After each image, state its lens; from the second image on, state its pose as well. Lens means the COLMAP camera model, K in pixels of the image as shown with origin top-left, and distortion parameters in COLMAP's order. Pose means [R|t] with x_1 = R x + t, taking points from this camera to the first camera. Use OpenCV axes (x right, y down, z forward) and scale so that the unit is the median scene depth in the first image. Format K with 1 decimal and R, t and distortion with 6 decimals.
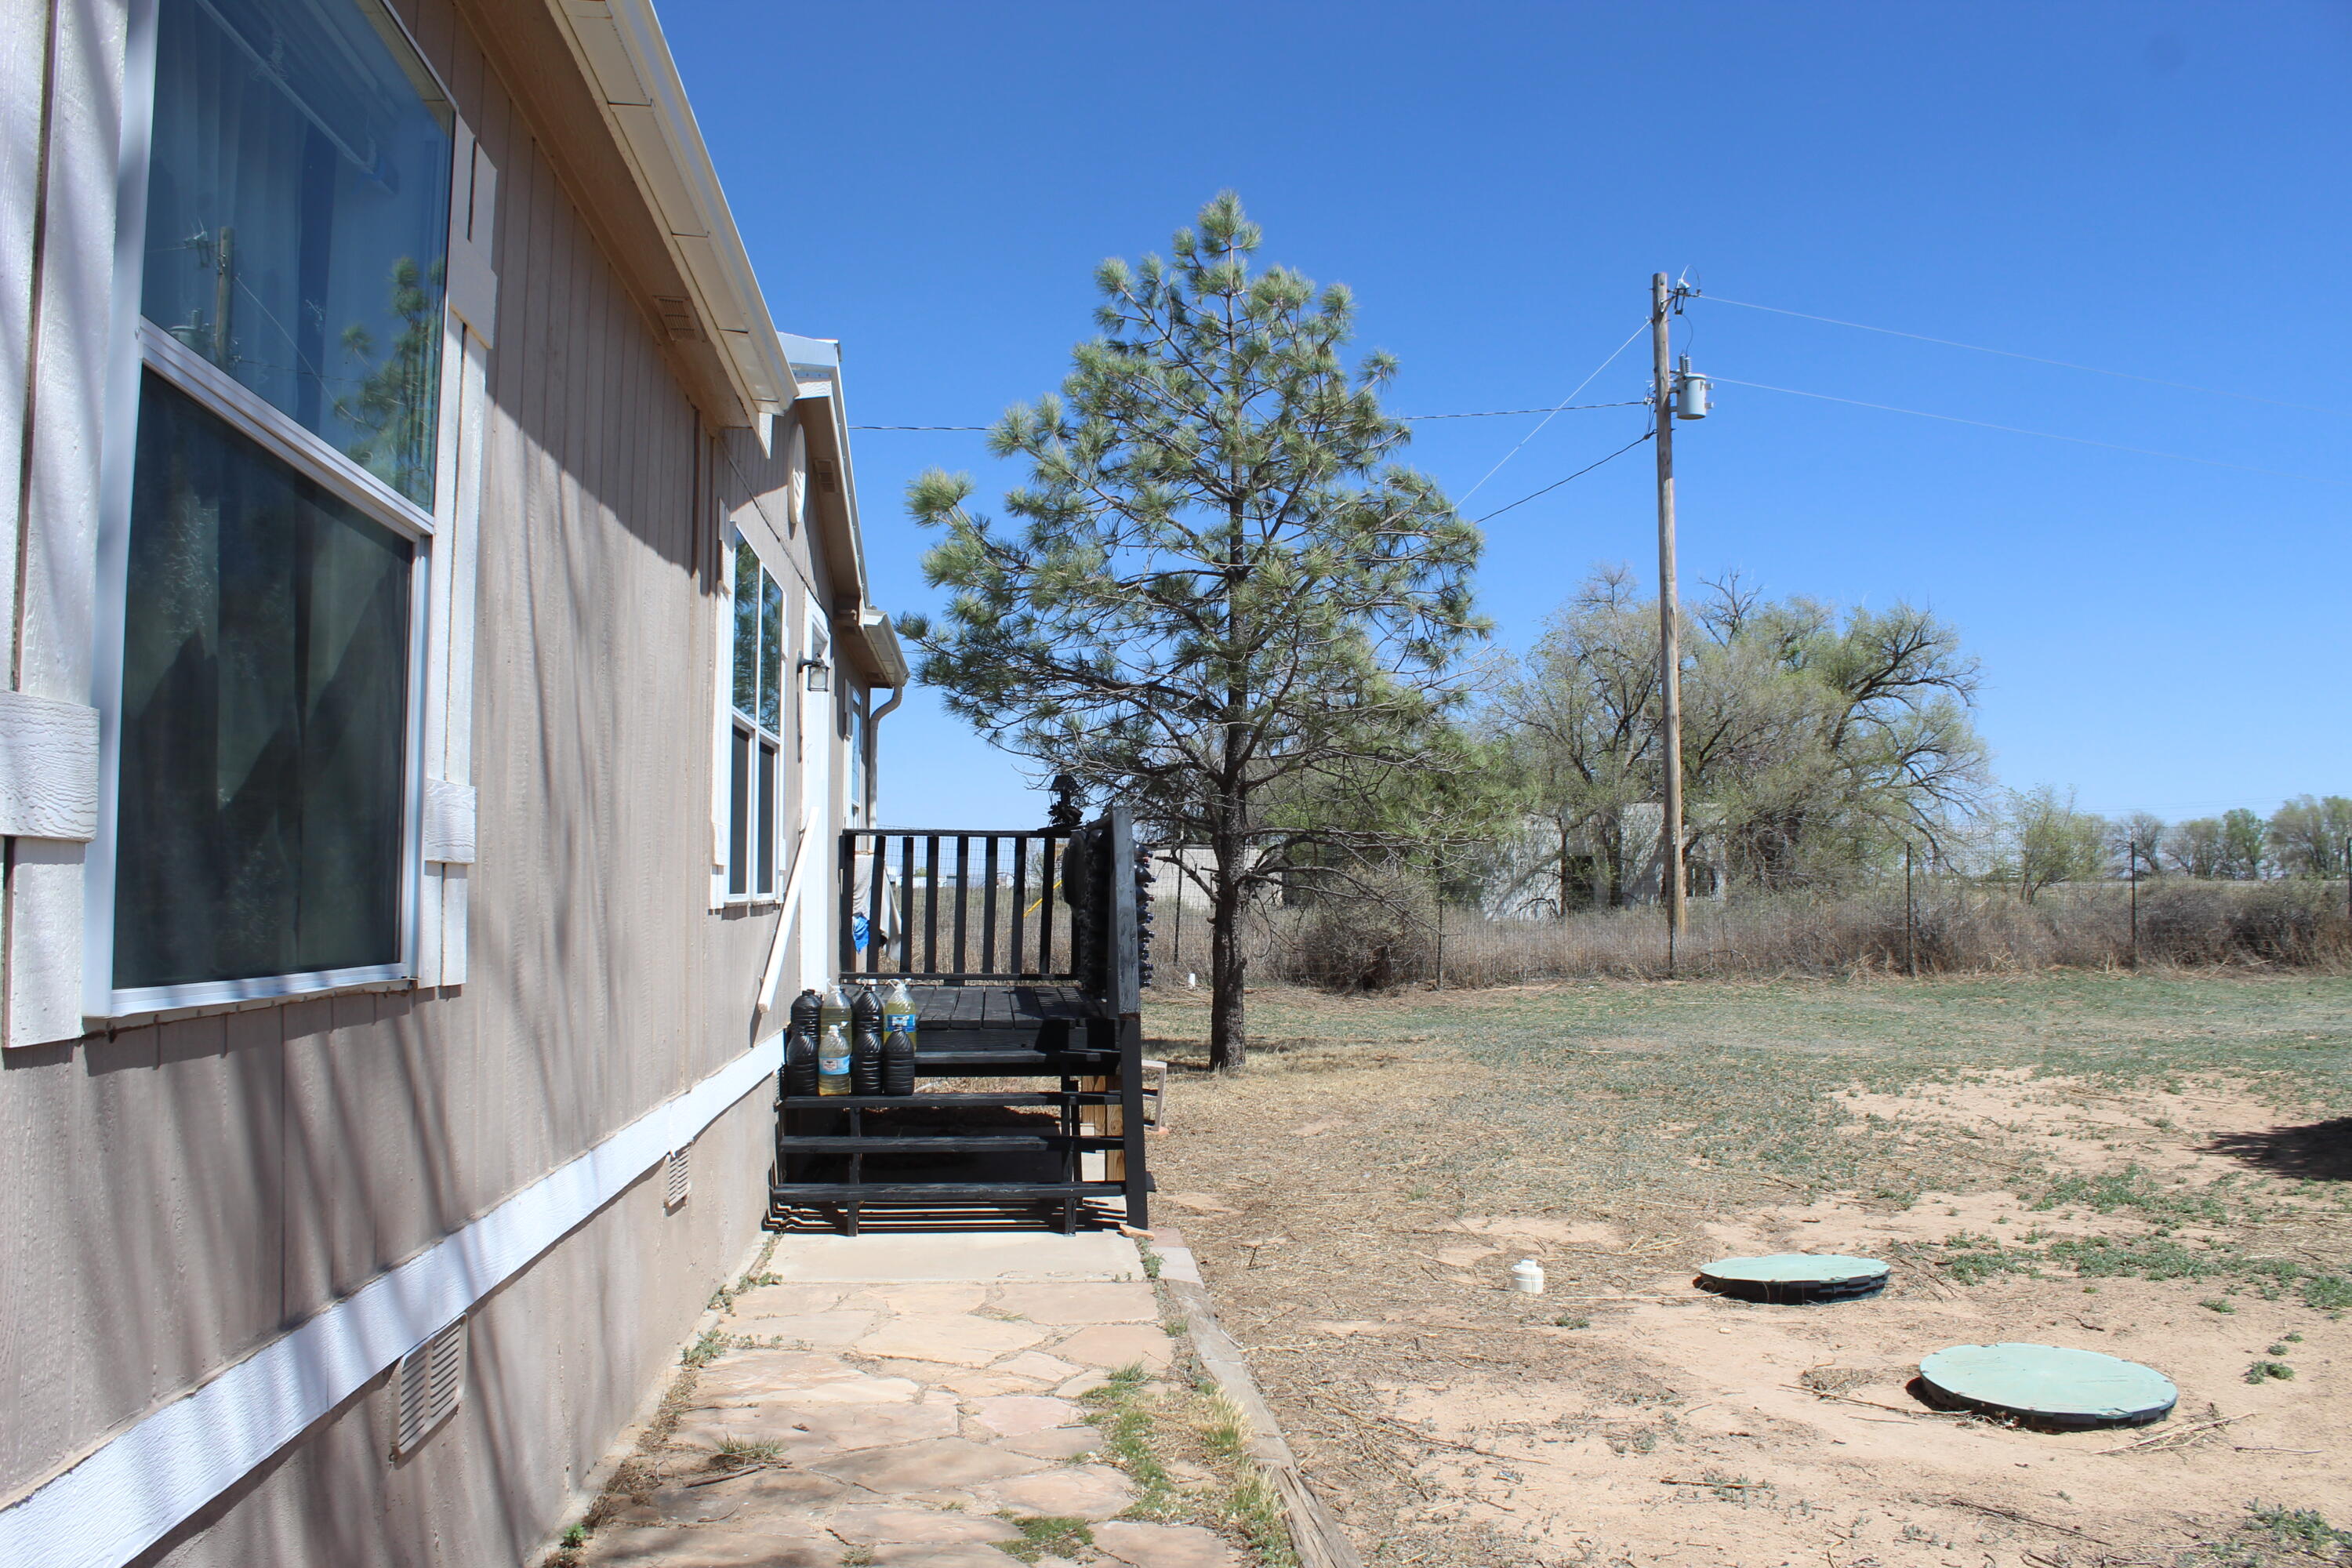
lens RADIAL K [[1984.8, 0, 1177.4], [0, 1984.8, 827.4], [0, 0, 1]] dist [-0.171620, 0.147461]
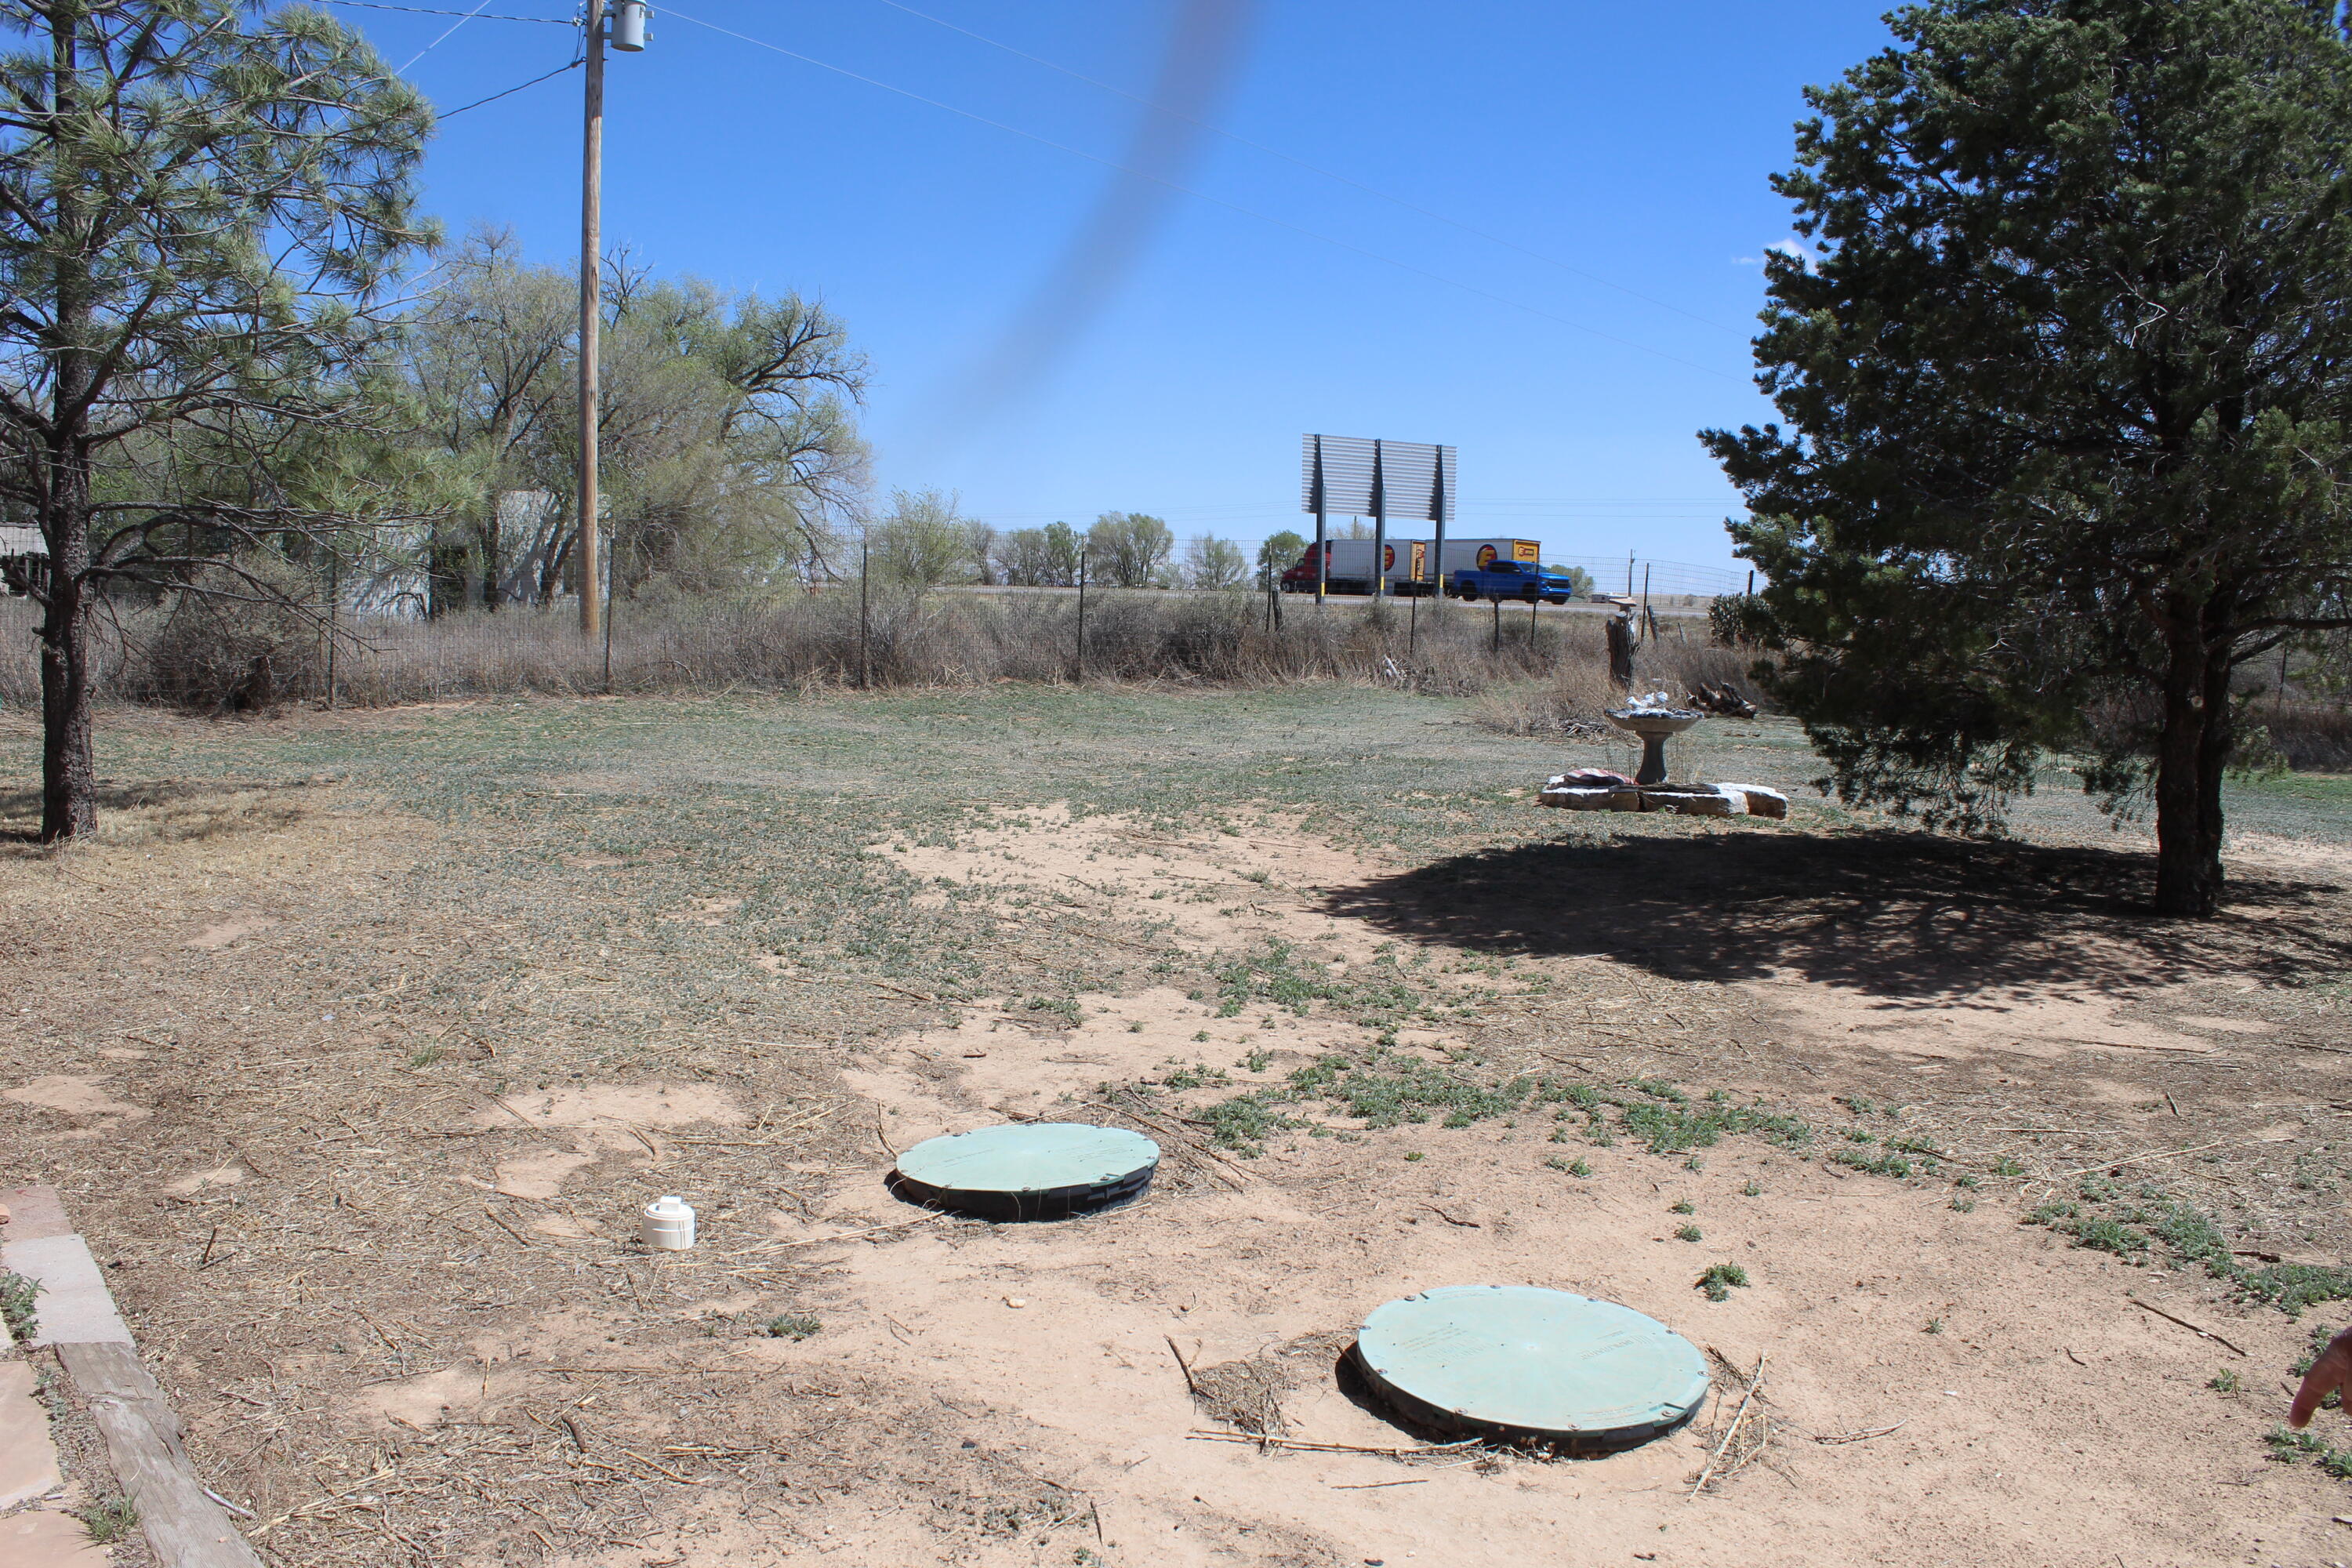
lens RADIAL K [[1984.8, 0, 1177.4], [0, 1984.8, 827.4], [0, 0, 1]] dist [-0.171620, 0.147461]
pose [[0.839773, -0.039869, 0.541472, -0.007638], [-0.044555, 0.988876, 0.141912, 0.001709], [-0.541107, -0.143299, 0.828655, 0.145465]]
